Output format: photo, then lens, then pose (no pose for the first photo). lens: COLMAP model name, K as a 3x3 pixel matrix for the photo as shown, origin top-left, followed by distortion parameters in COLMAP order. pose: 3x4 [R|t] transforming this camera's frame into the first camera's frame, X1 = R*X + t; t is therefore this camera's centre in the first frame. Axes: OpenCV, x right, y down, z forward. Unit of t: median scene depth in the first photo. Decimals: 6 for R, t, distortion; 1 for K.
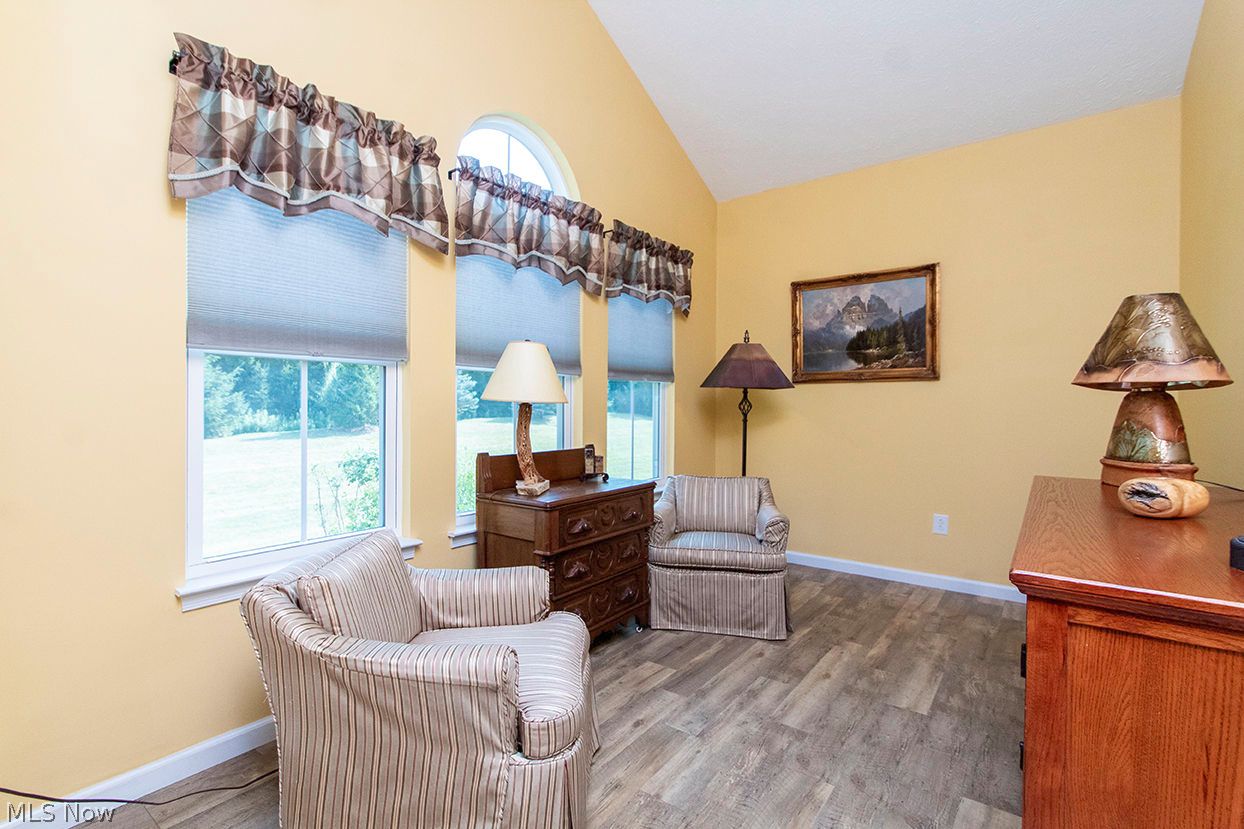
lens RADIAL K [[581.9, 0, 621.3], [0, 581.9, 406.8], [0, 0, 1]] dist [-0.003197, -0.001978]
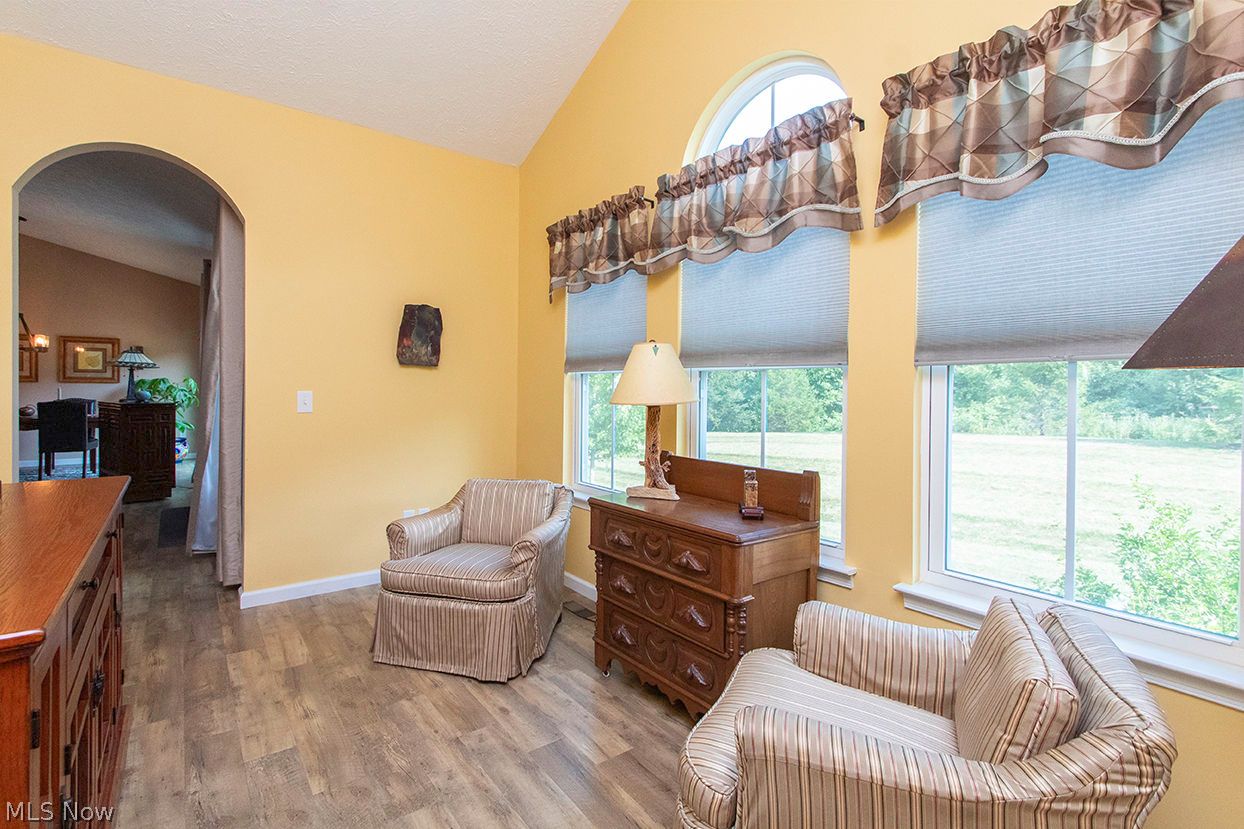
lens RADIAL K [[581.9, 0, 599.9], [0, 581.9, 388.7], [0, 0, 1]] dist [-0.003197, -0.001978]
pose [[-0.311854, -0.007131, -0.950103, 0.882775], [-0.015659, 0.999875, -0.002365, -0.031279], [0.950001, 0.014140, -0.311927, 1.344345]]
